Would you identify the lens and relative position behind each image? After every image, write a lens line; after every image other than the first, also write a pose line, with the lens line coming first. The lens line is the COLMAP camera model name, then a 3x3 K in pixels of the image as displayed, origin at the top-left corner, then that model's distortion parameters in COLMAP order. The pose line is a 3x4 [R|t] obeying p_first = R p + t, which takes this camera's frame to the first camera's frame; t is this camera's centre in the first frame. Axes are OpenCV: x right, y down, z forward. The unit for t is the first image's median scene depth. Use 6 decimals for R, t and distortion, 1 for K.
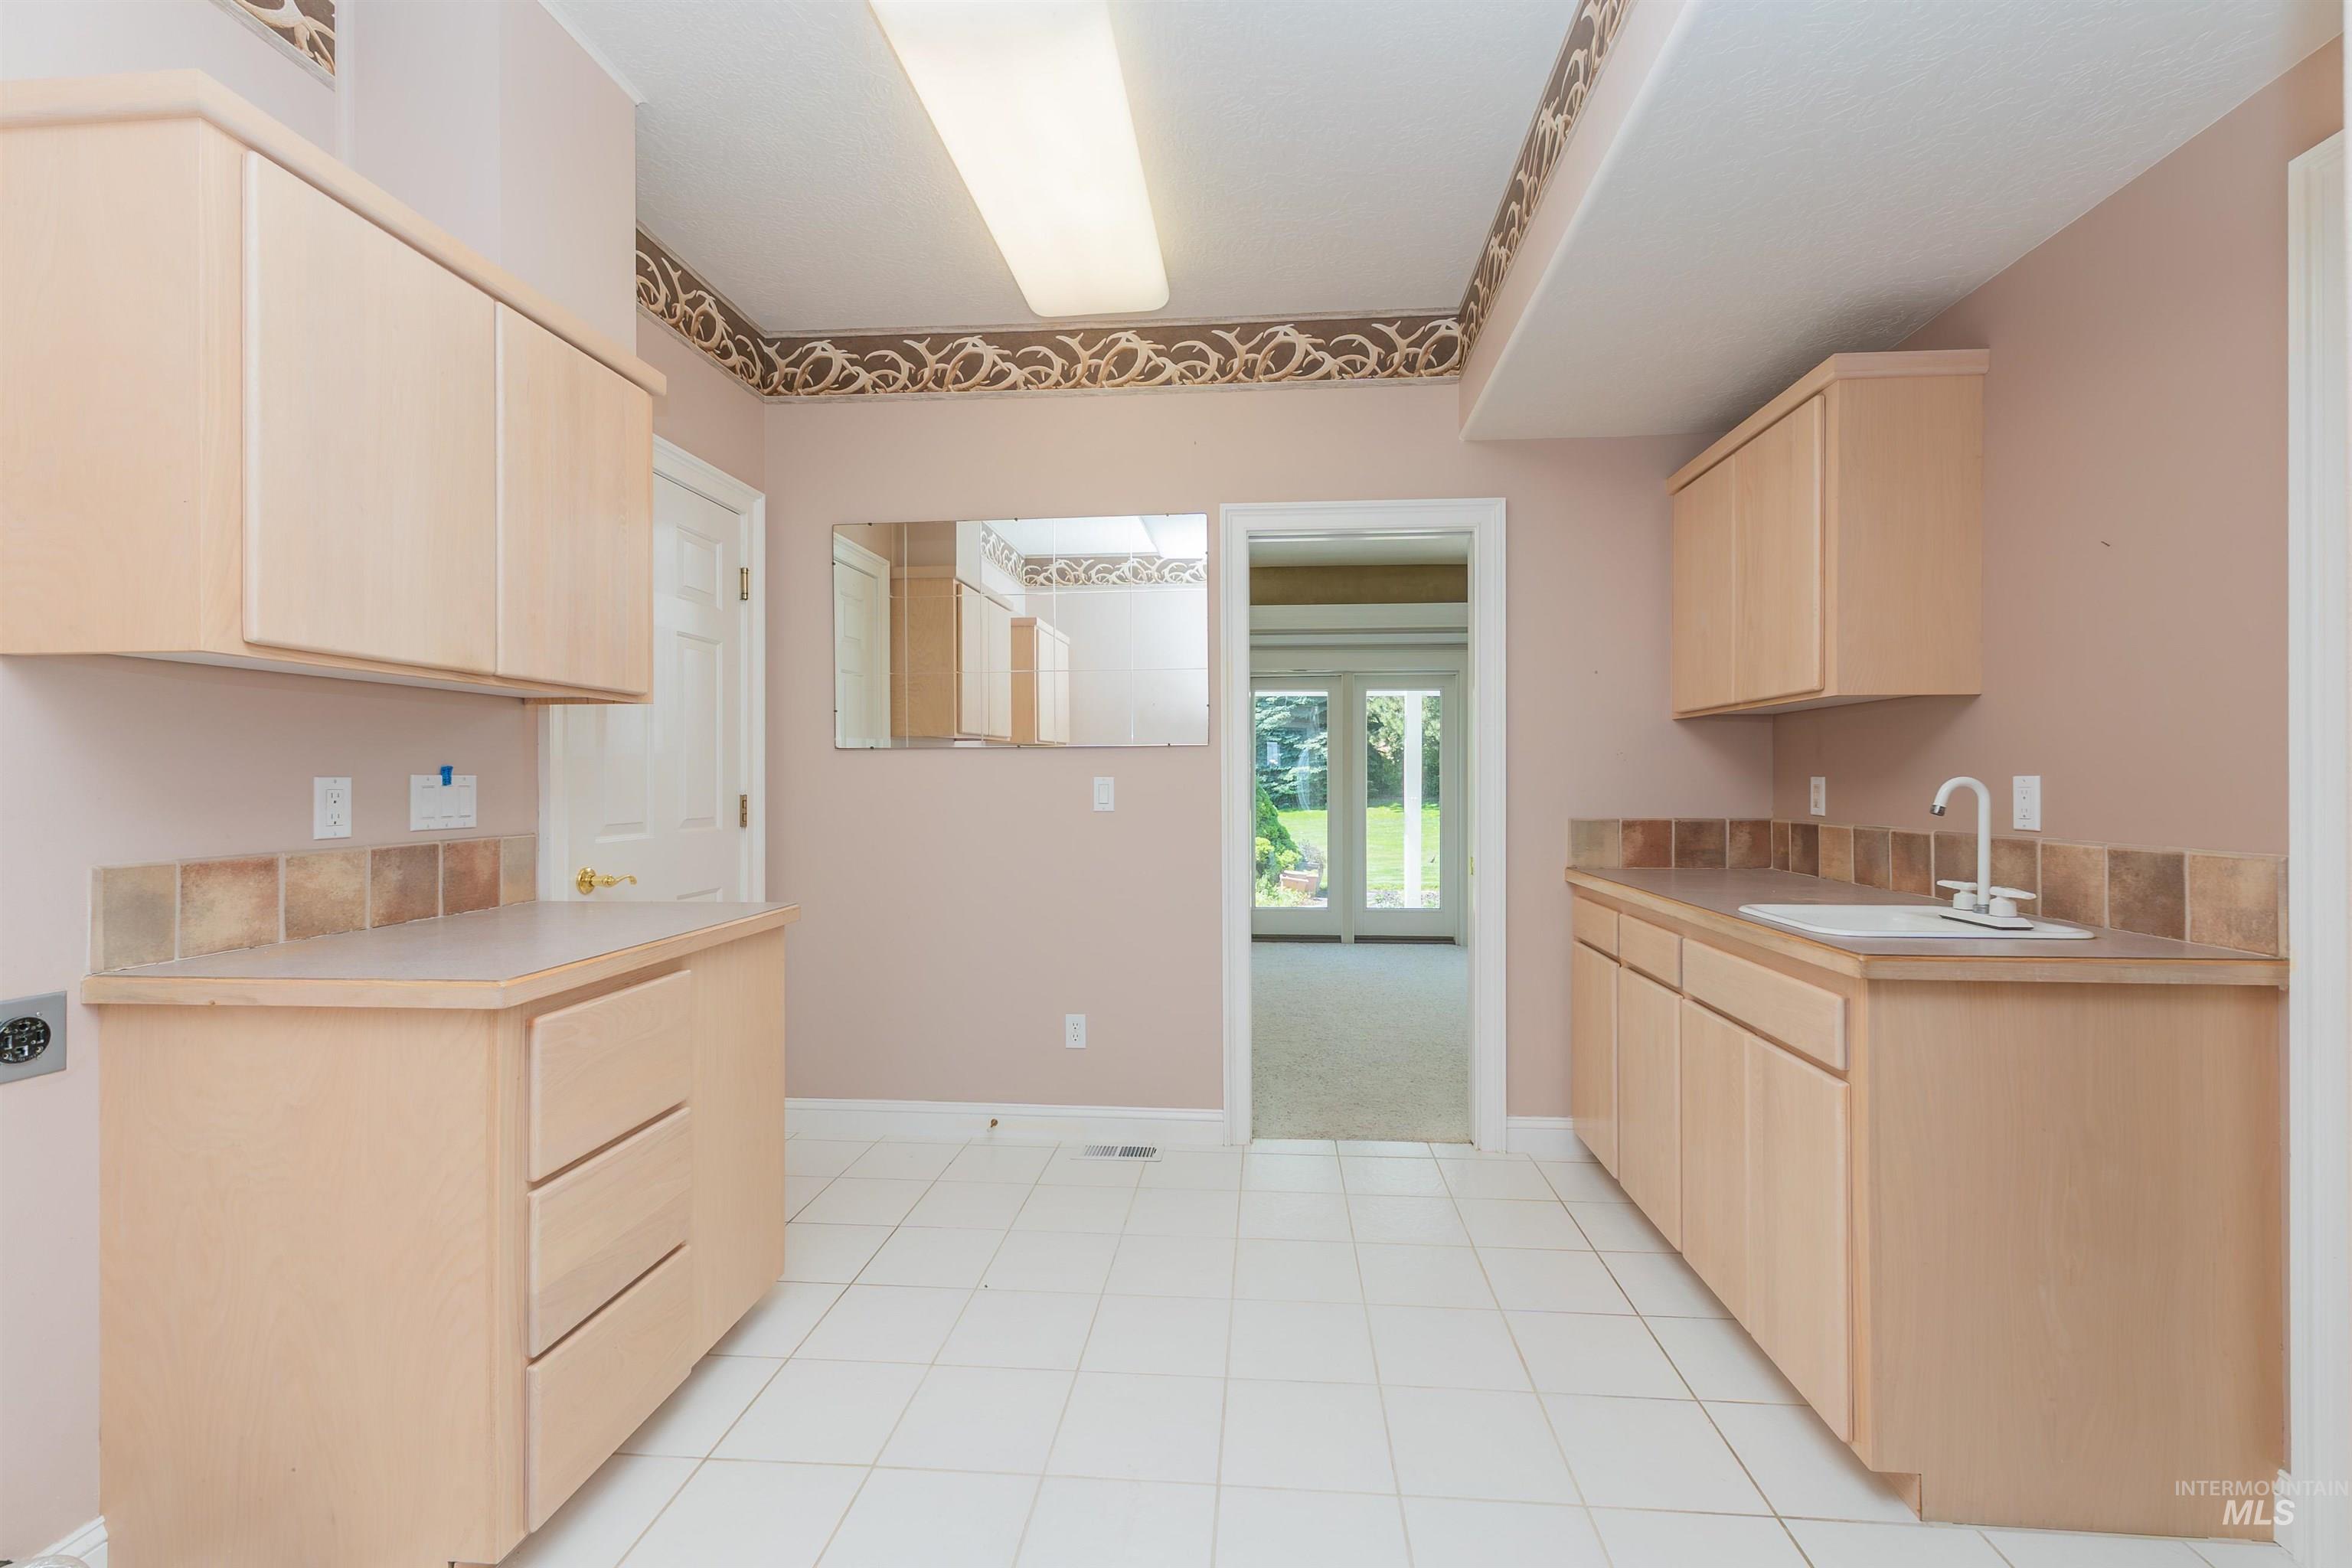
lens RADIAL K [[1019.1, 0, 1179.5], [0, 1019.1, 791.5], [0, 0, 1]] dist [0.012564, 0.000227]
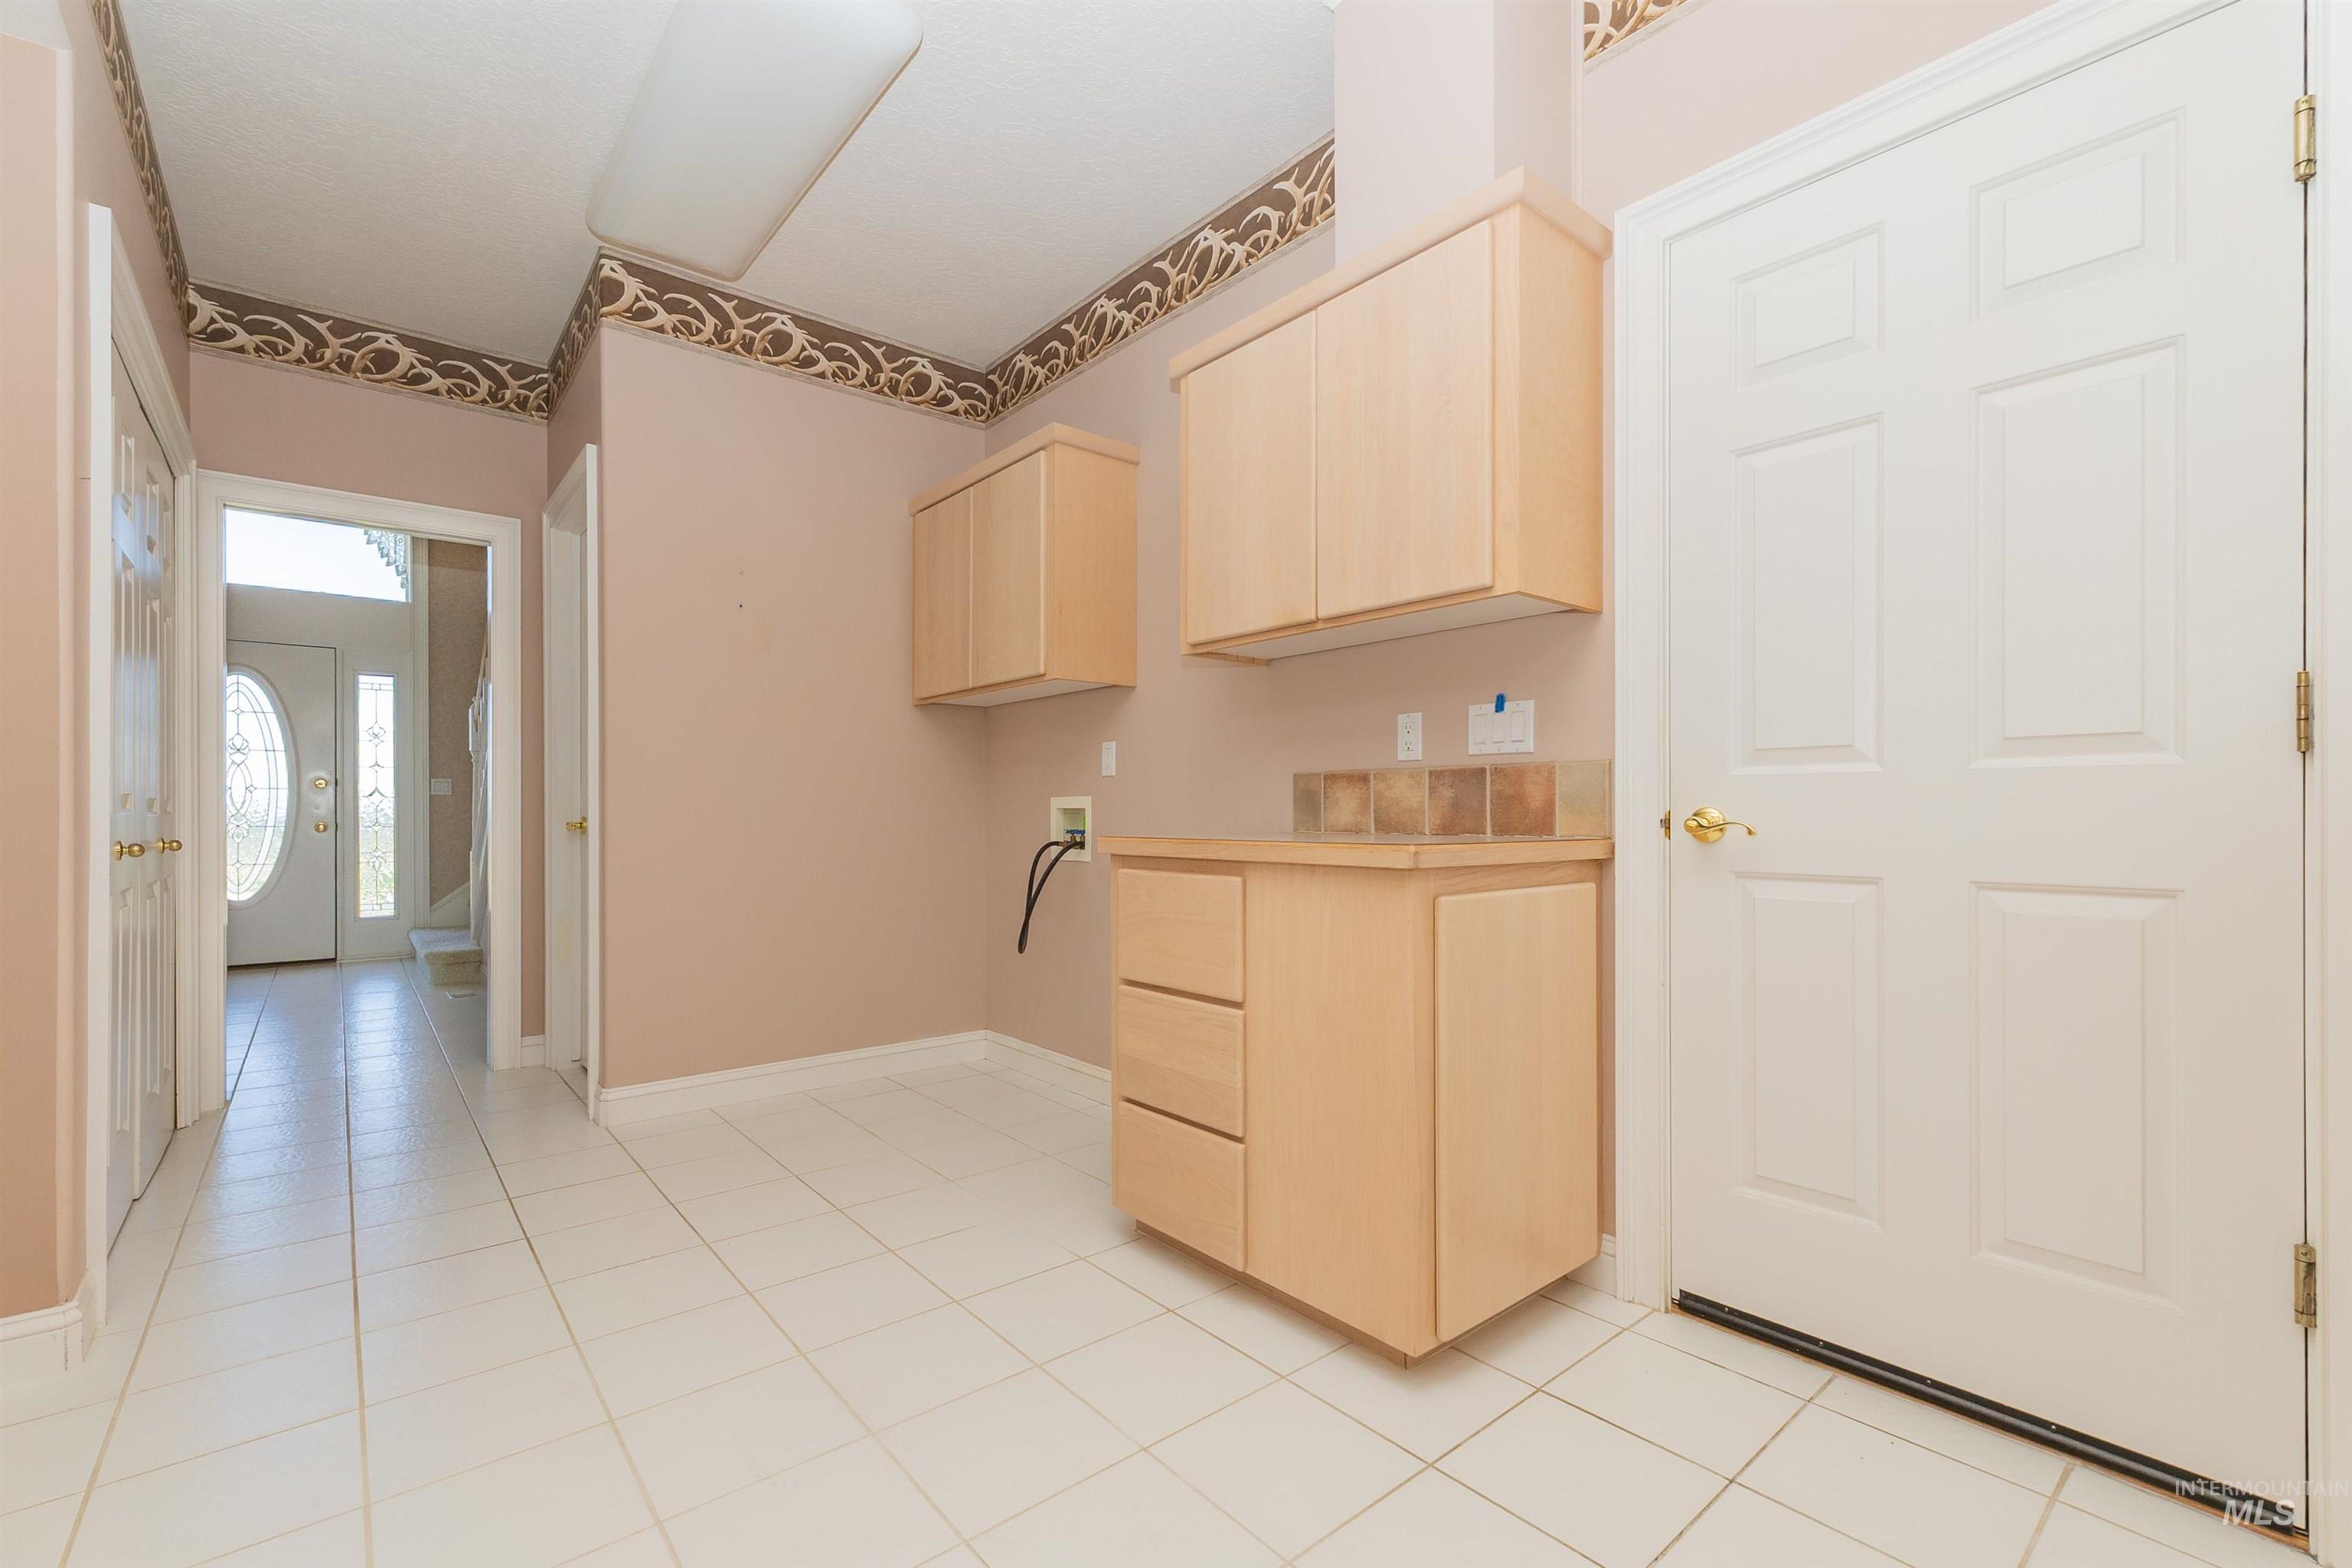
lens RADIAL K [[1019.1, 0, 1179.5], [0, 1019.1, 791.5], [0, 0, 1]] dist [0.012564, 0.000227]
pose [[-0.709933, -0.004933, -0.704252, 0.268725], [-0.001813, 0.999985, -0.005177, 0.085548], [0.704267, -0.002398, -0.709931, 1.588546]]
